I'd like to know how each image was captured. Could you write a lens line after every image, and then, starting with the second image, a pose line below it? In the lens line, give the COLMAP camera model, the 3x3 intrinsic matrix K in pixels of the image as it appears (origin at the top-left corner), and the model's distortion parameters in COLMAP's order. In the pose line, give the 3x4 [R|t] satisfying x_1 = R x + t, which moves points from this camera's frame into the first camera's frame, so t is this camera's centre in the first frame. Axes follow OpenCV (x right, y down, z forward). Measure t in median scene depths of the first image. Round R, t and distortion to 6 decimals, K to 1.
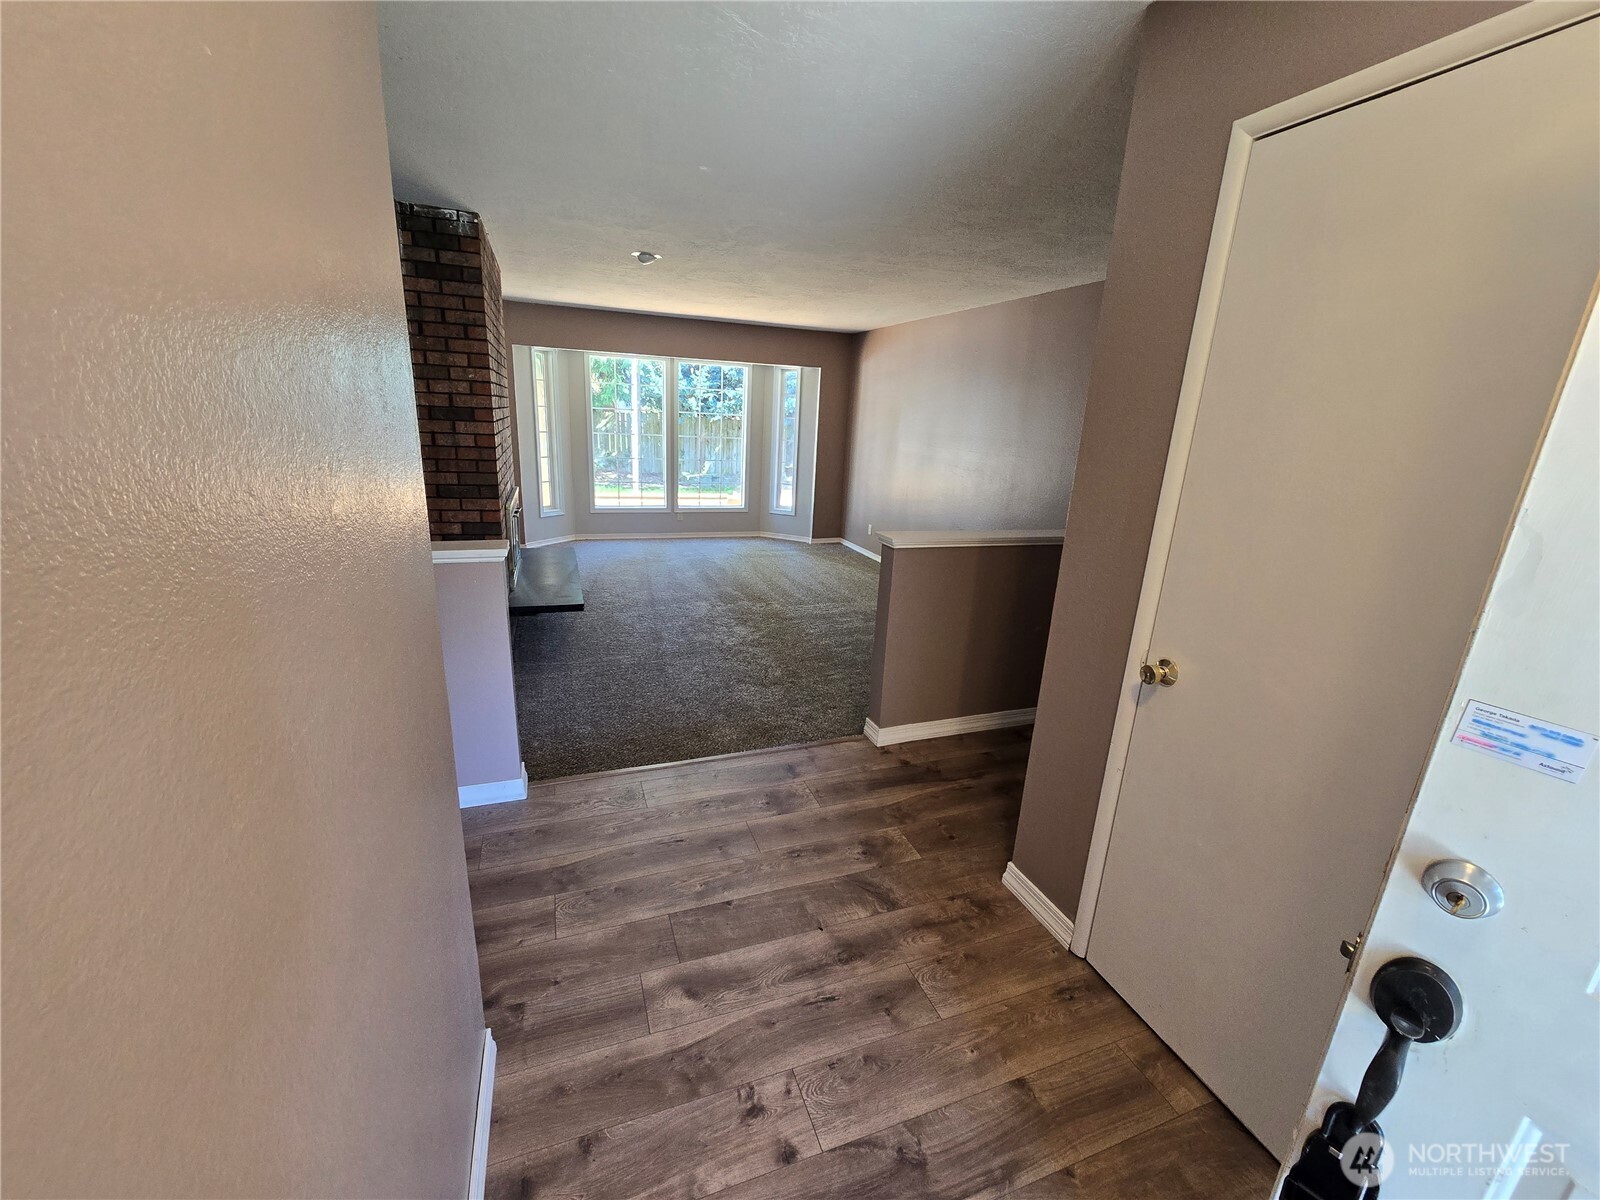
lens RADIAL K [[653.9, 0, 800.0], [0, 653.9, 600.0], [0, 0, 1]] dist [-0.000723, -0.000639]
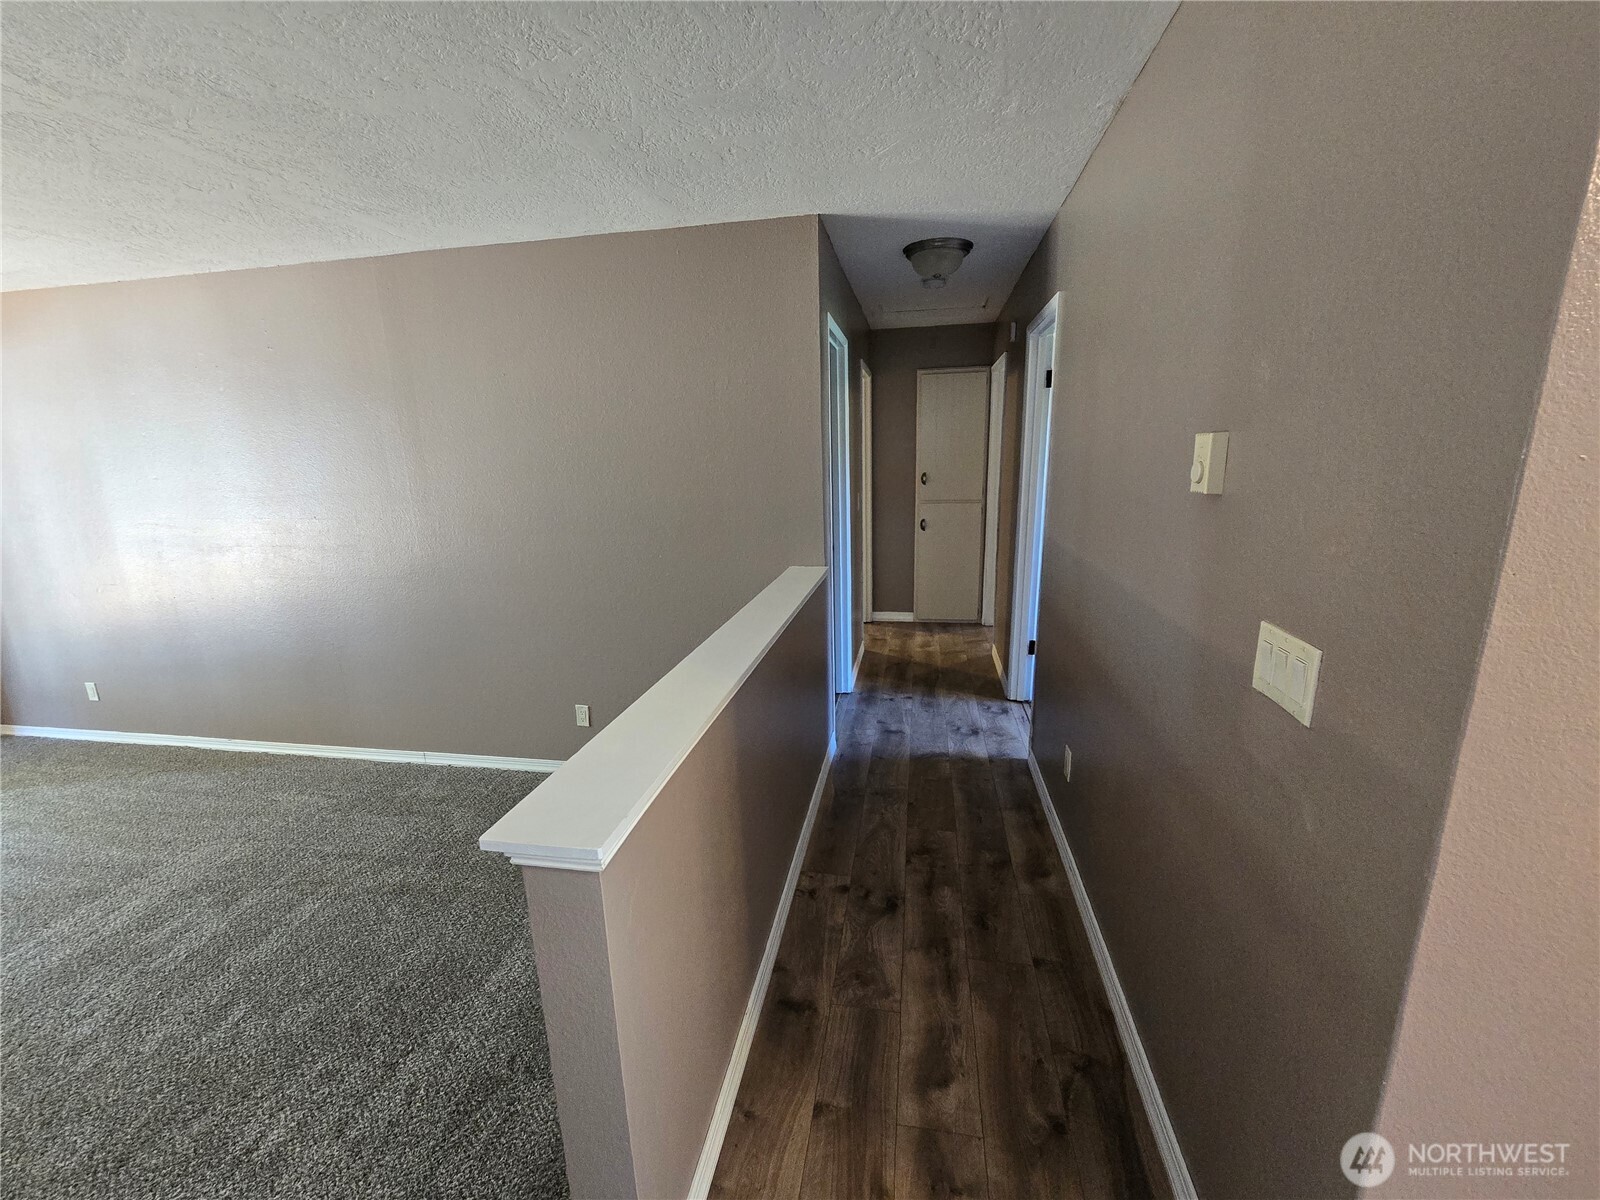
lens RADIAL K [[653.9, 0, 800.0], [0, 653.9, 600.0], [0, 0, 1]] dist [-0.000723, -0.000639]
pose [[0.507680, -0.252623, 0.823676, -0.023389], [0.285256, 0.951408, 0.115979, -0.127849], [-0.812951, 0.176078, 0.555073, 0.417842]]
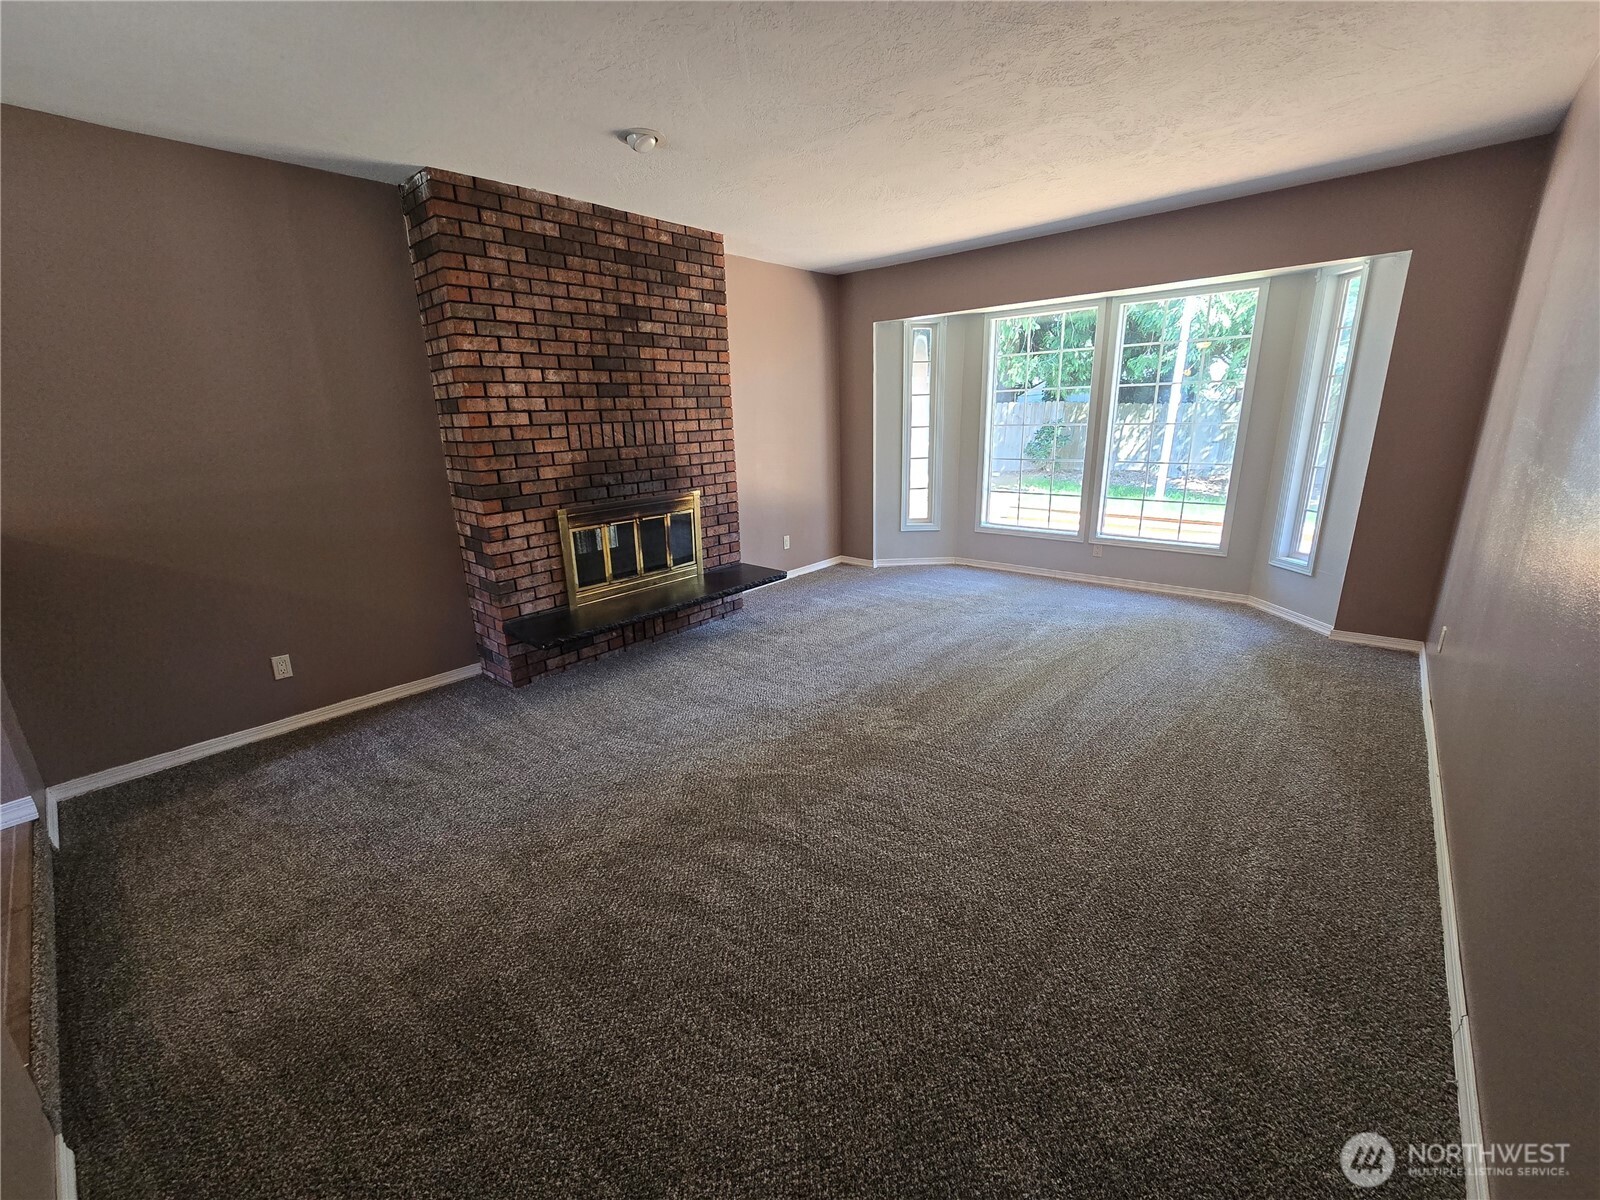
lens RADIAL K [[653.9, 0, 800.0], [0, 653.9, 600.0], [0, 0, 1]] dist [-0.000723, -0.000639]
pose [[0.477689, 0.185585, -0.858703, 0.422745], [-0.190024, 0.976121, 0.105254, -0.163781], [0.857732, 0.112896, 0.501548, 0.775879]]
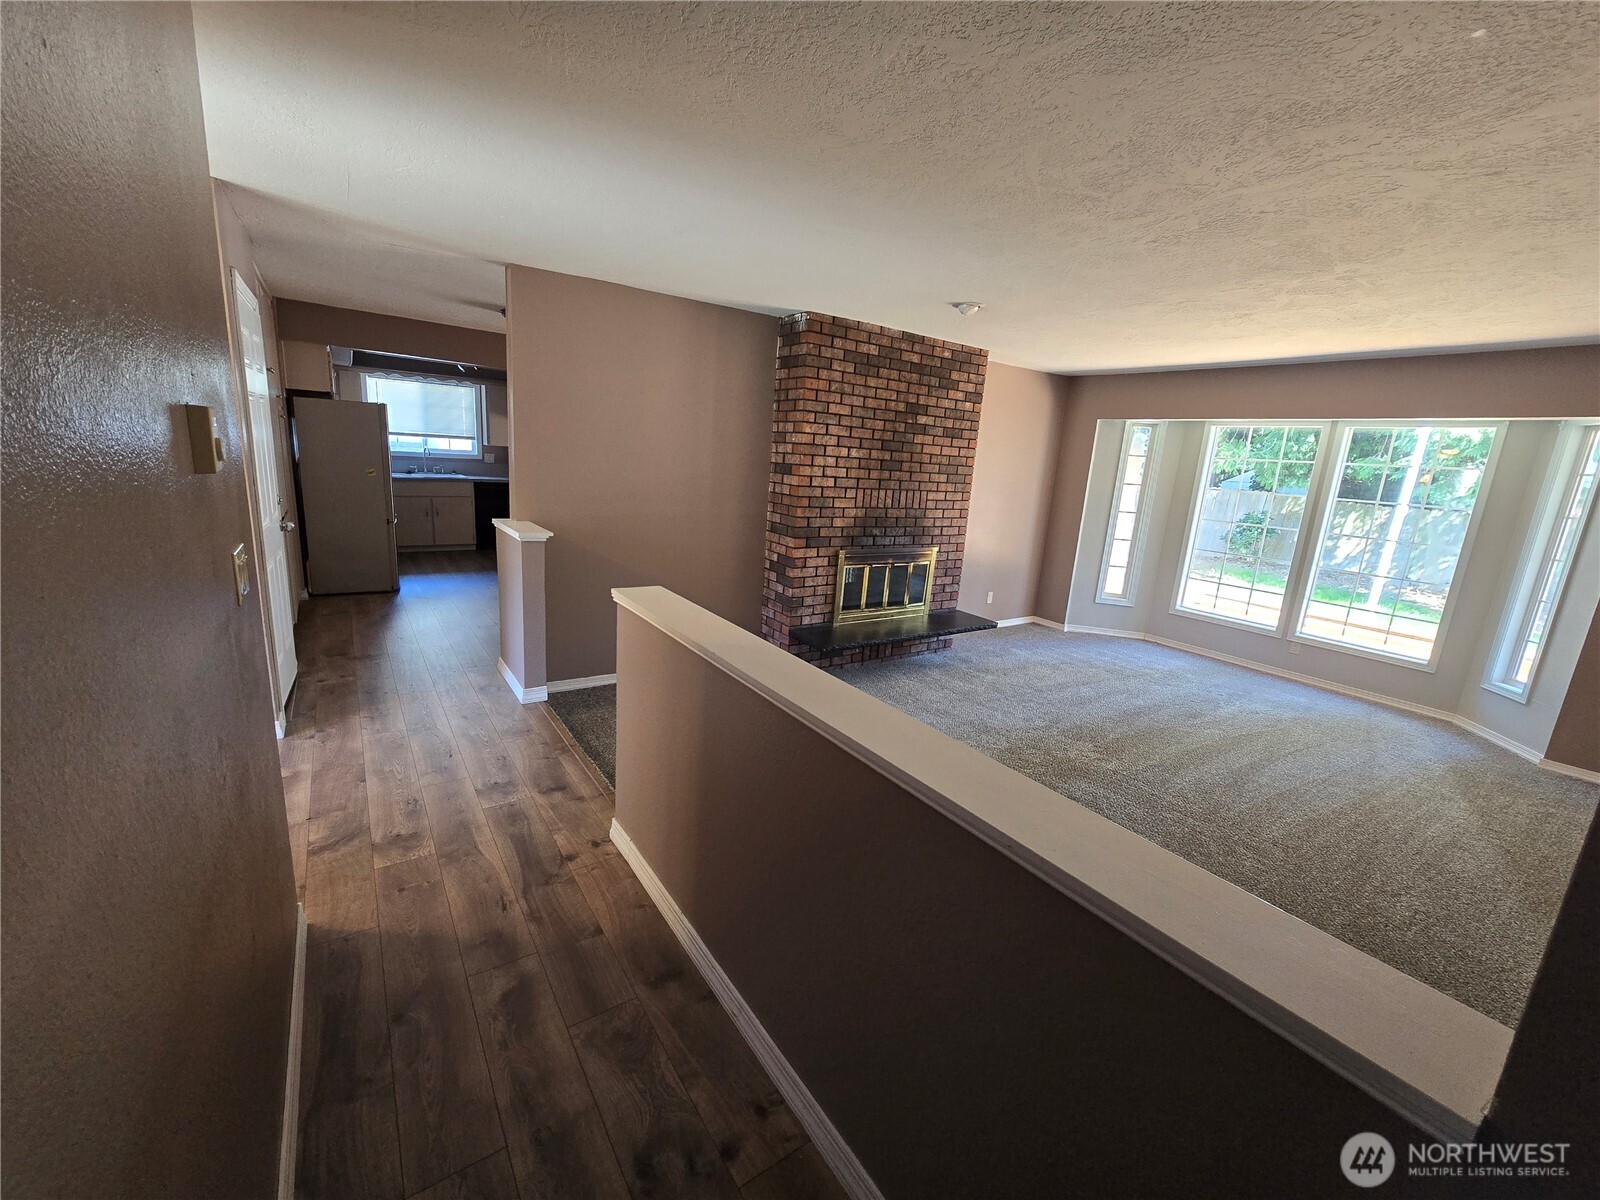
lens RADIAL K [[653.9, 0, 800.0], [0, 653.9, 600.0], [0, 0, 1]] dist [-0.000723, -0.000639]
pose [[0.249359, 0.182572, -0.951045, 0.580882], [-0.316299, 0.943563, 0.098204, -0.139327], [0.915301, 0.276326, 0.293033, 0.567211]]
